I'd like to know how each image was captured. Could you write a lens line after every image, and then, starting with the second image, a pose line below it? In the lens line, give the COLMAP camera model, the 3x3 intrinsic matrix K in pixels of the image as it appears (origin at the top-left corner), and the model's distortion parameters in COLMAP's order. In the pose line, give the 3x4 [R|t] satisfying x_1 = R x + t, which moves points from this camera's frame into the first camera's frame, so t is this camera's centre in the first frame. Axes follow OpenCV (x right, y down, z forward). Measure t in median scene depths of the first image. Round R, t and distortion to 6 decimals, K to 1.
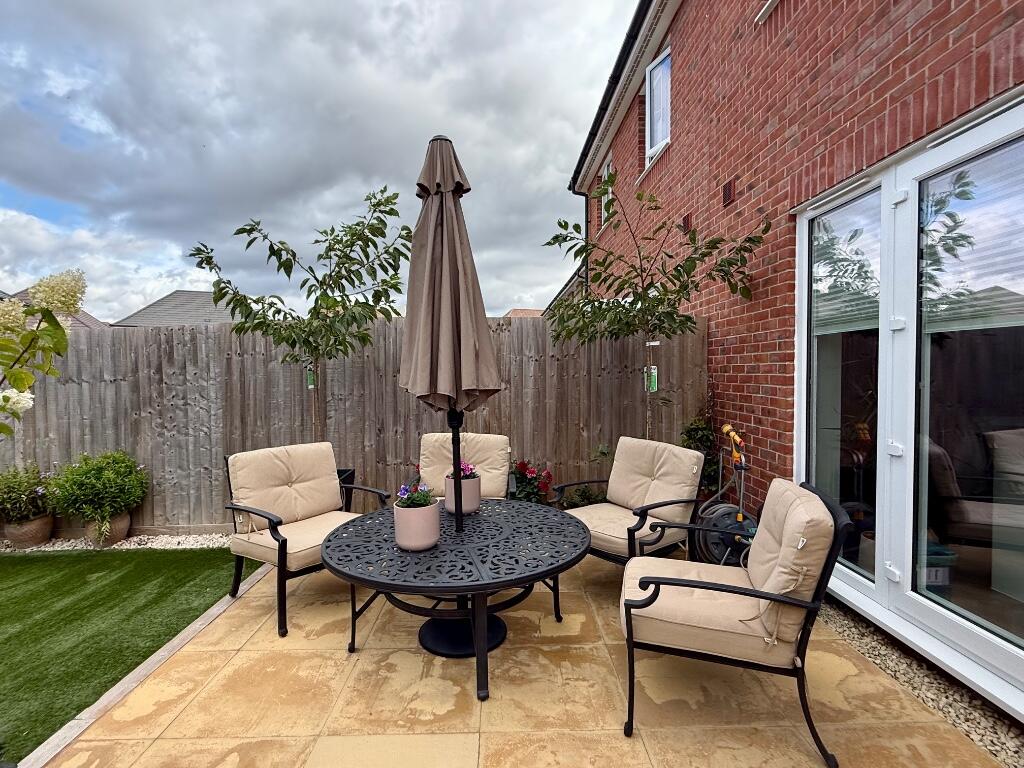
lens RADIAL K [[508.9, 0, 512.1], [0, 508.9, 384.2], [0, 0, 1]] dist [0.001995, 0.000269]
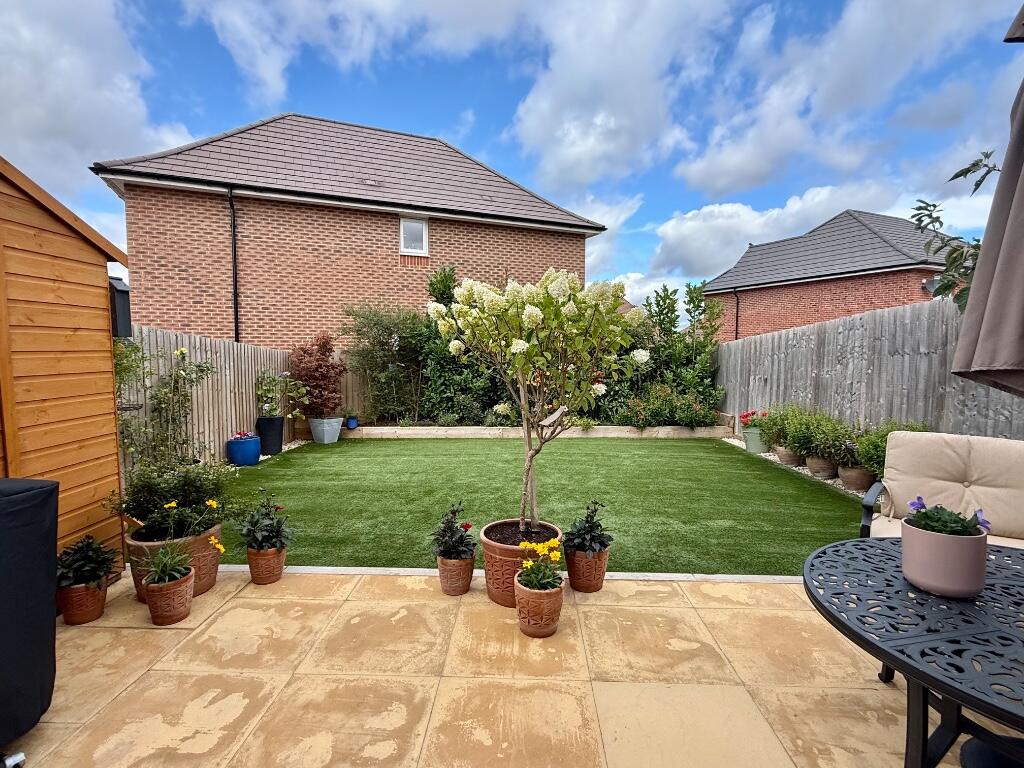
lens RADIAL K [[508.9, 0, 509.1], [0, 508.9, 384.5], [0, 0, 1]] dist [0.001995, 0.000269]
pose [[-0.052066, 0.074357, -0.995872, 0.268536], [-0.030732, 0.996633, 0.076021, 0.003137], [0.998171, 0.034563, -0.049605, 0.227402]]
